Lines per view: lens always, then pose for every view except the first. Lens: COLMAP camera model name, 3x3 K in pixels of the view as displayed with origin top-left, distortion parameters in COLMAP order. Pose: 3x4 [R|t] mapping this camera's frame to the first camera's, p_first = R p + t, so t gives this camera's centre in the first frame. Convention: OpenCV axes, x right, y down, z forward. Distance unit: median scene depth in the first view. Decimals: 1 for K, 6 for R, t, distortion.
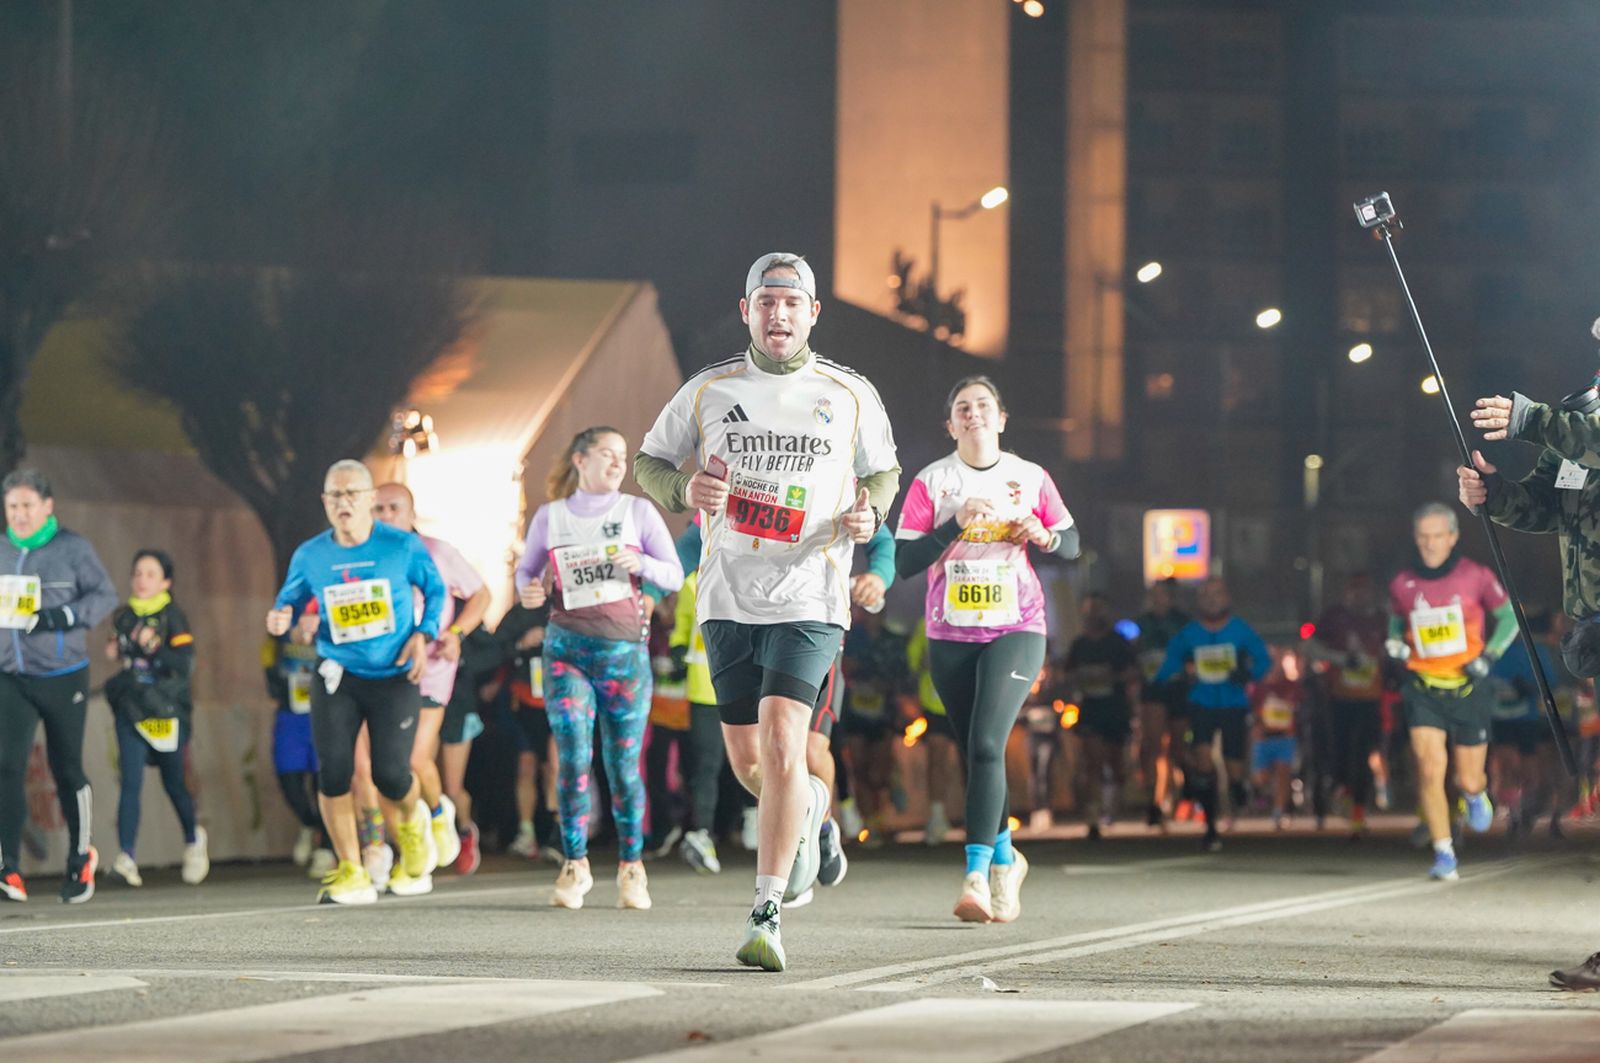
lens RADIAL K [[11191.0, 0, 896.2], [0, 11191.0, 546.6], [0, 0, 1]] dist [0.952548, 0.000000]
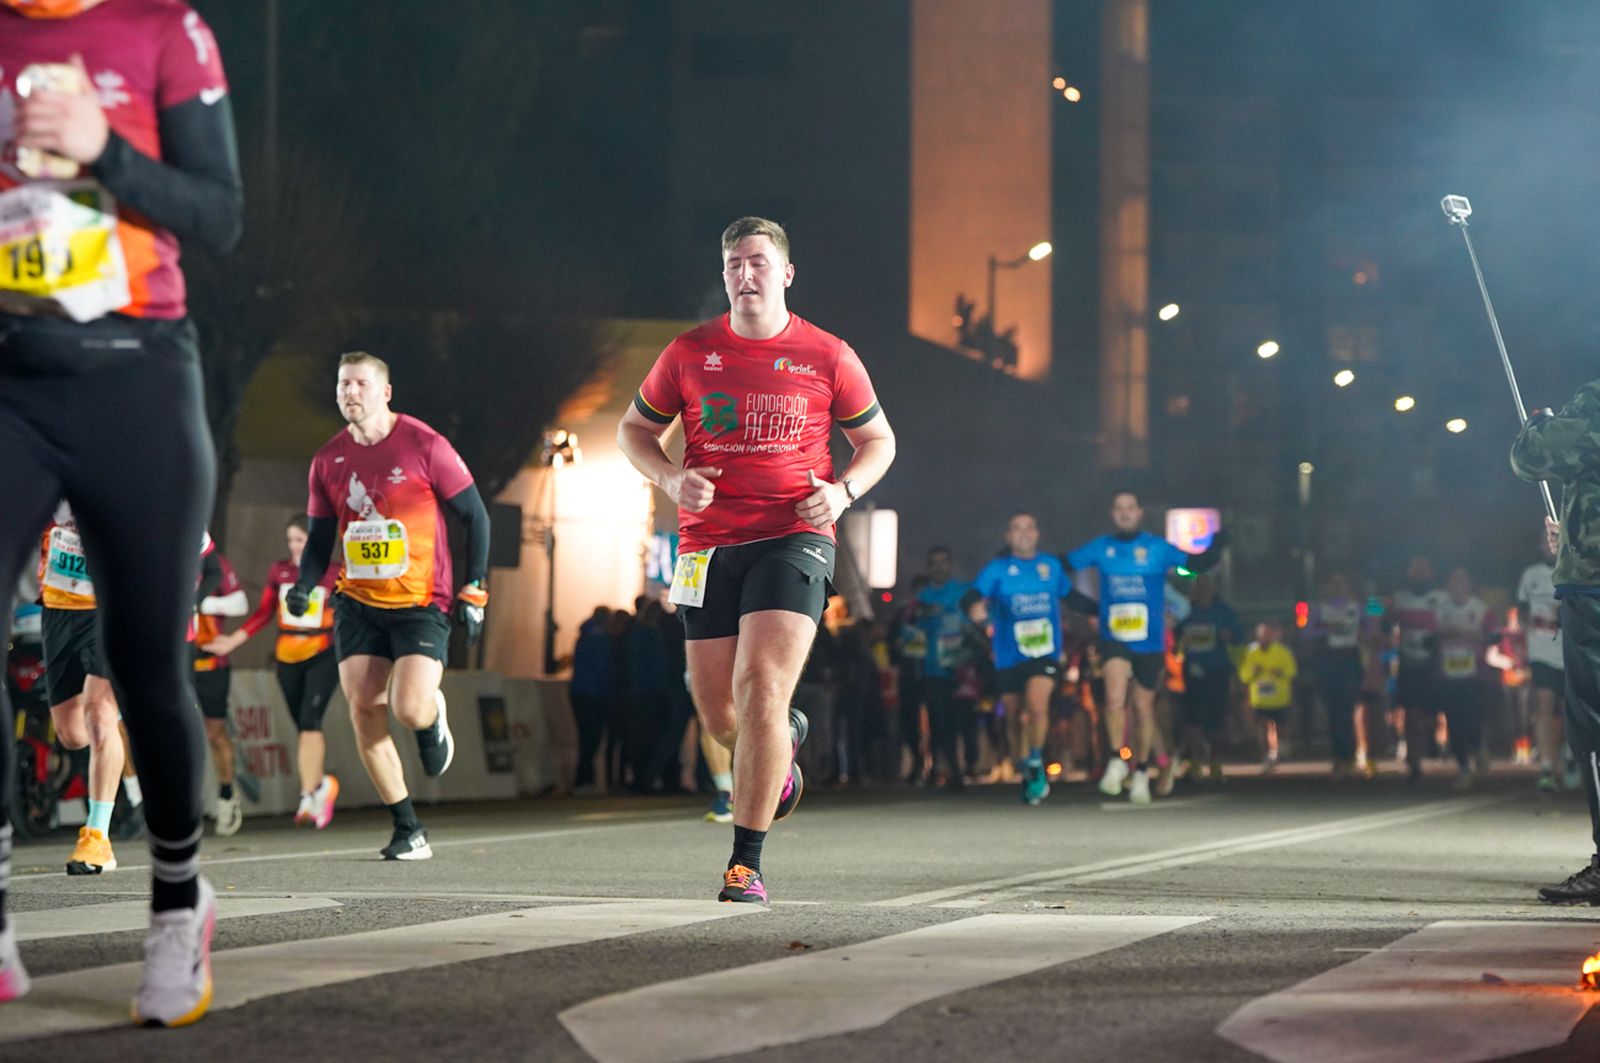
lens RADIAL K [[11191.0, 0, 901.4], [0, 11191.0, 580.4], [0, 0, 1]] dist [0.952548, 0.000000]
pose [[0.999964, -0.005039, -0.006791, 0.001732], [0.005103, 0.999943, 0.009397, -0.006889], [0.006743, -0.009432, 0.999933, -0.203928]]
